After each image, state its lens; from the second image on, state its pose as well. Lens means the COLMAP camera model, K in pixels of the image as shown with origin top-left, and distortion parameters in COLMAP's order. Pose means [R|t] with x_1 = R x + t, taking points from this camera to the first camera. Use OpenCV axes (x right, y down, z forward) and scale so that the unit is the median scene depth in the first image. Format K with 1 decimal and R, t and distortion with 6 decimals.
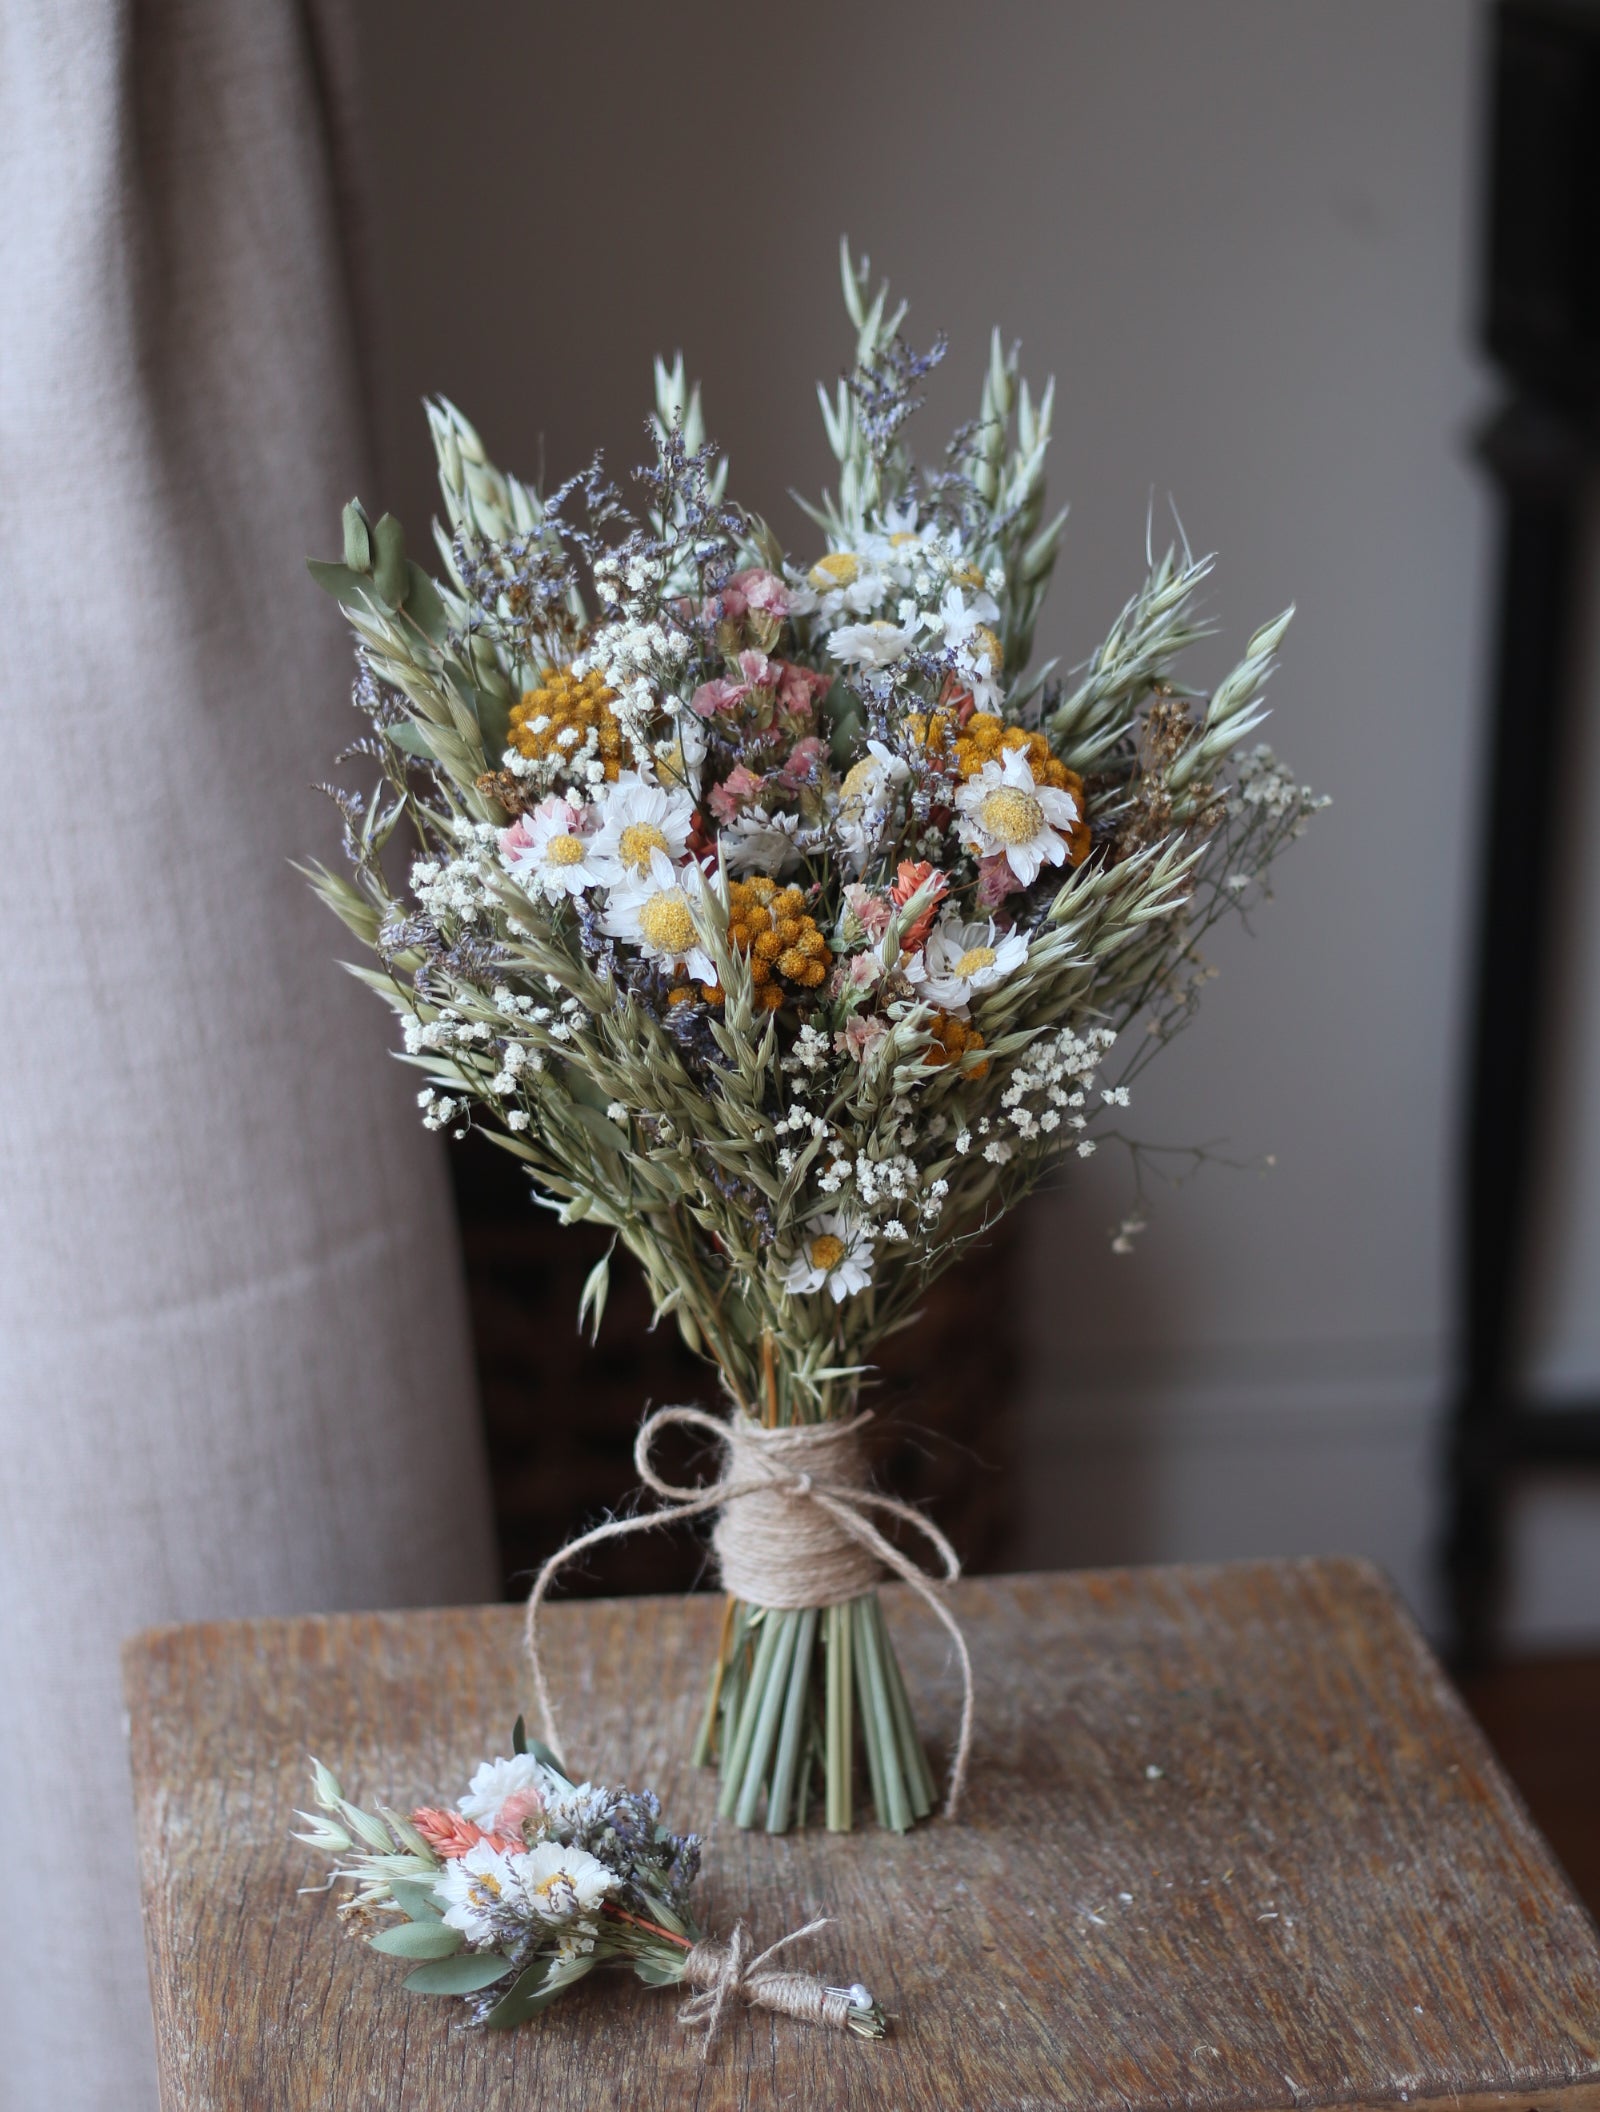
lens RADIAL K [[5701.3, 0, 800.0], [0, 5701.3, 1056.0], [0, 0, 1]] dist [-0.095205, -0.434585]
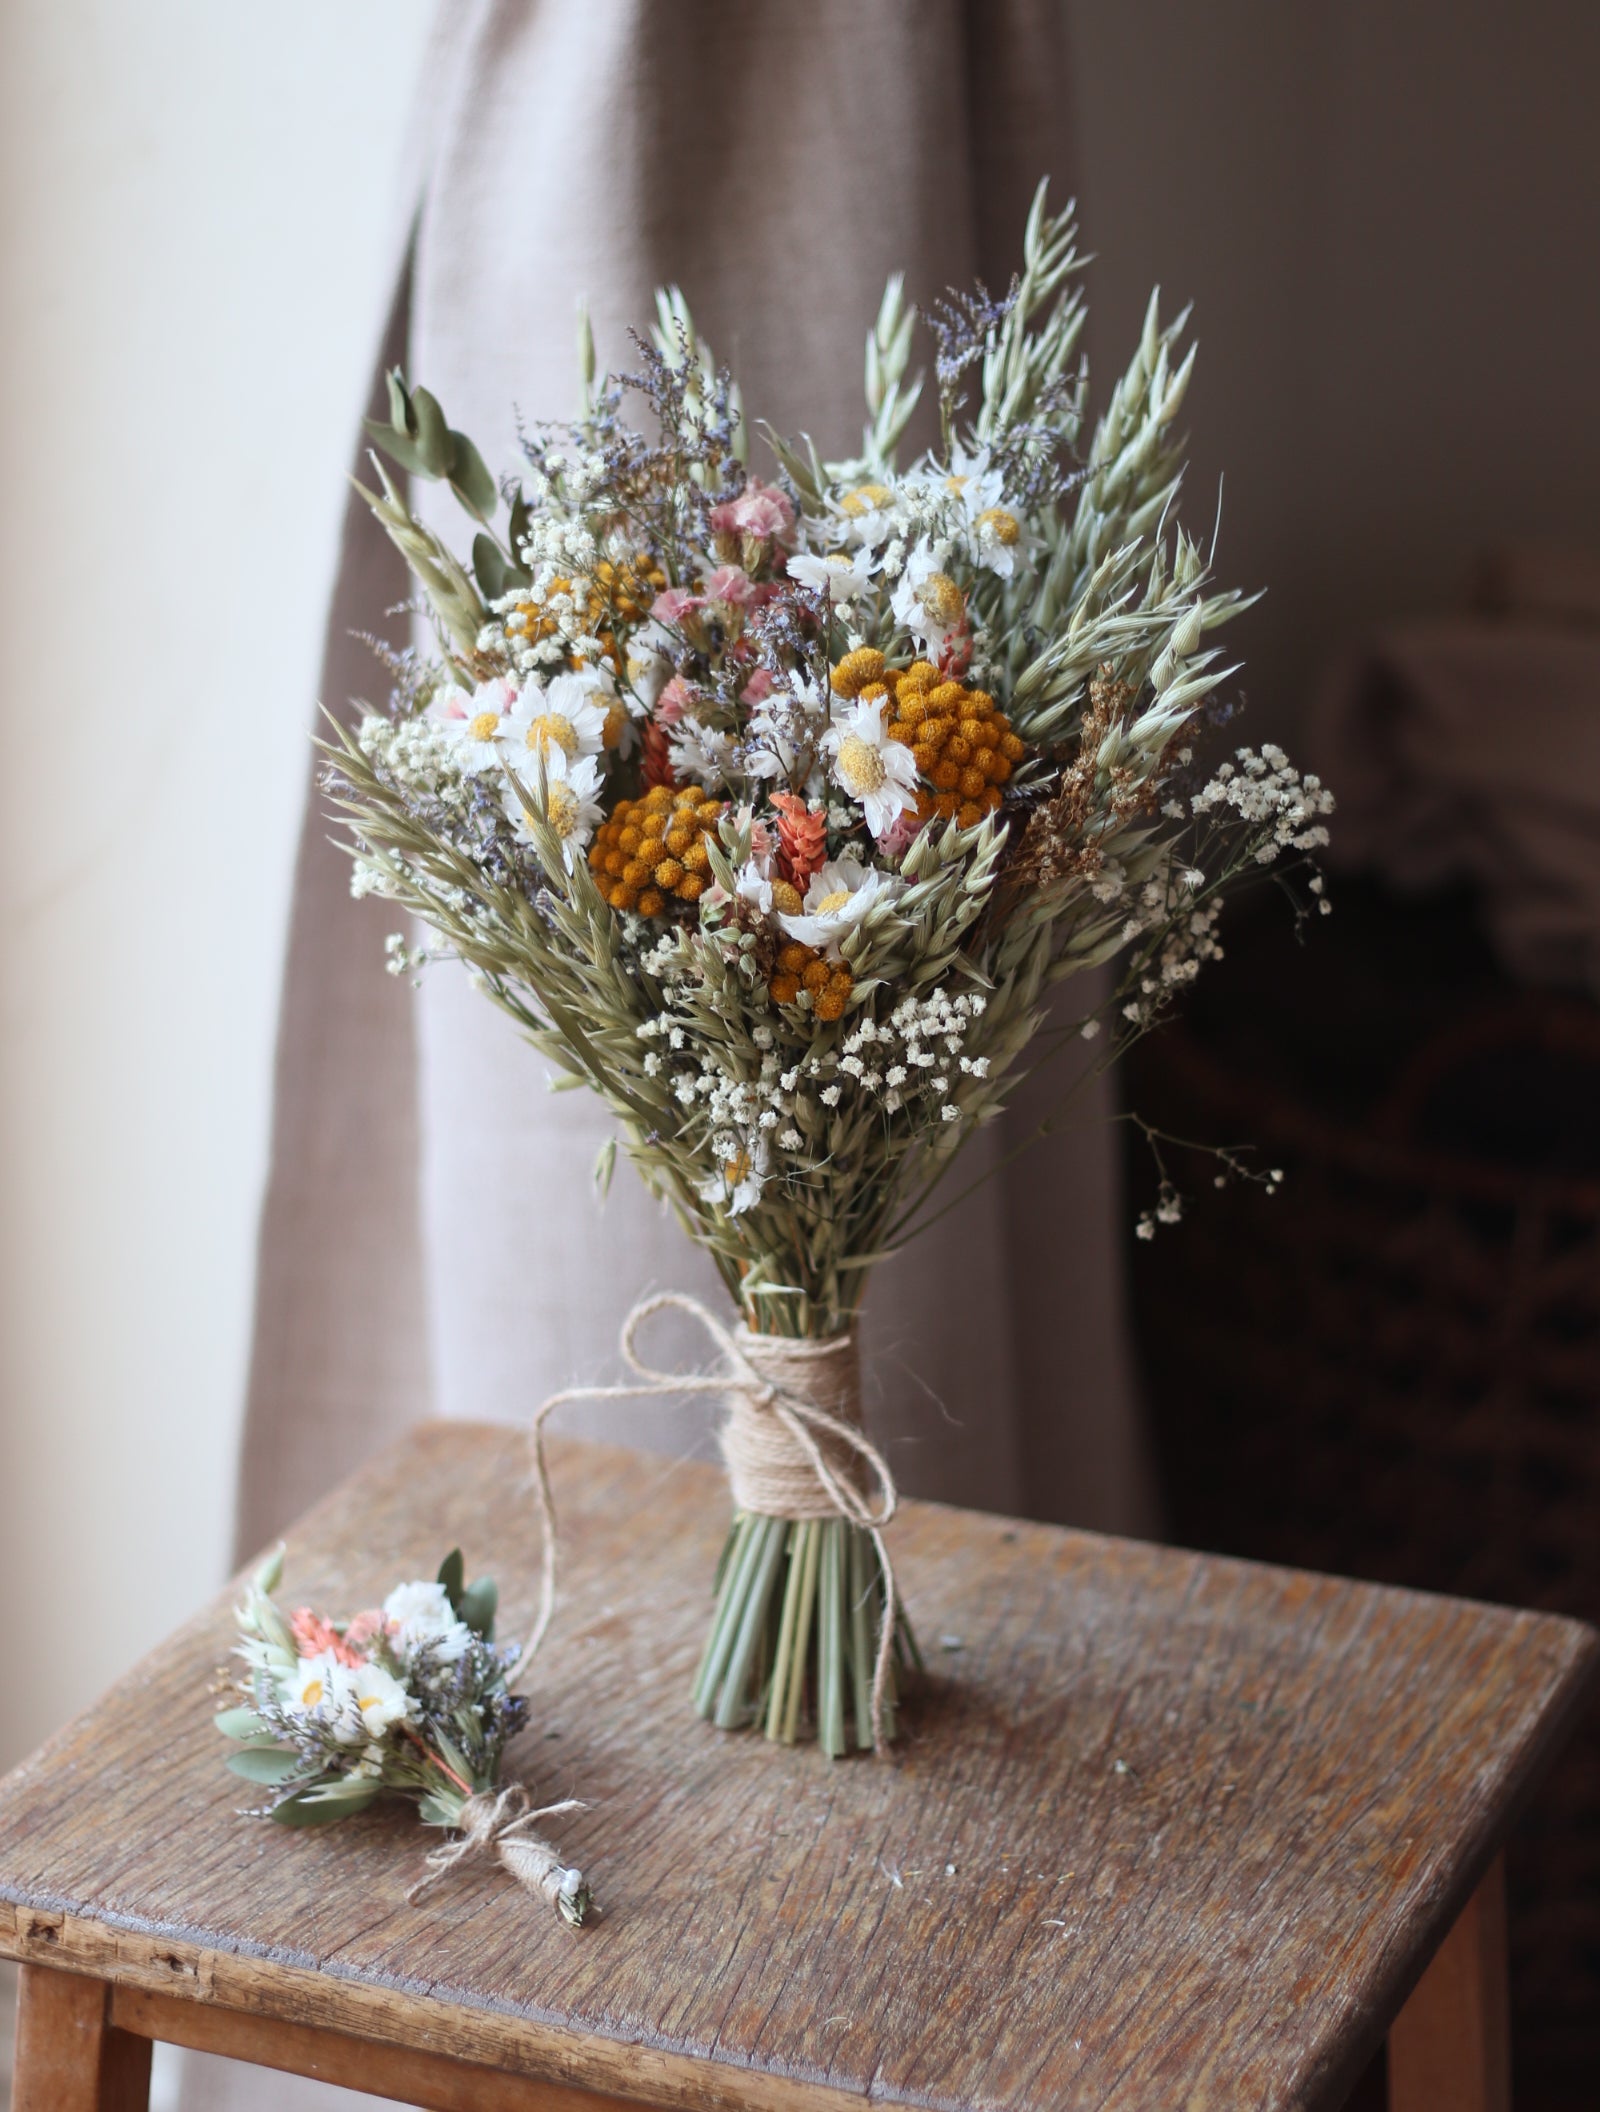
lens RADIAL K [[5701.3, 0, 800.0], [0, 5701.3, 1056.0], [0, 0, 1]] dist [-0.095205, -0.434585]
pose [[0.860940, 0.187003, -0.473088, 0.478482], [-0.175486, 0.982072, 0.068841, -0.055226], [0.477480, 0.023752, 0.878321, 0.112046]]
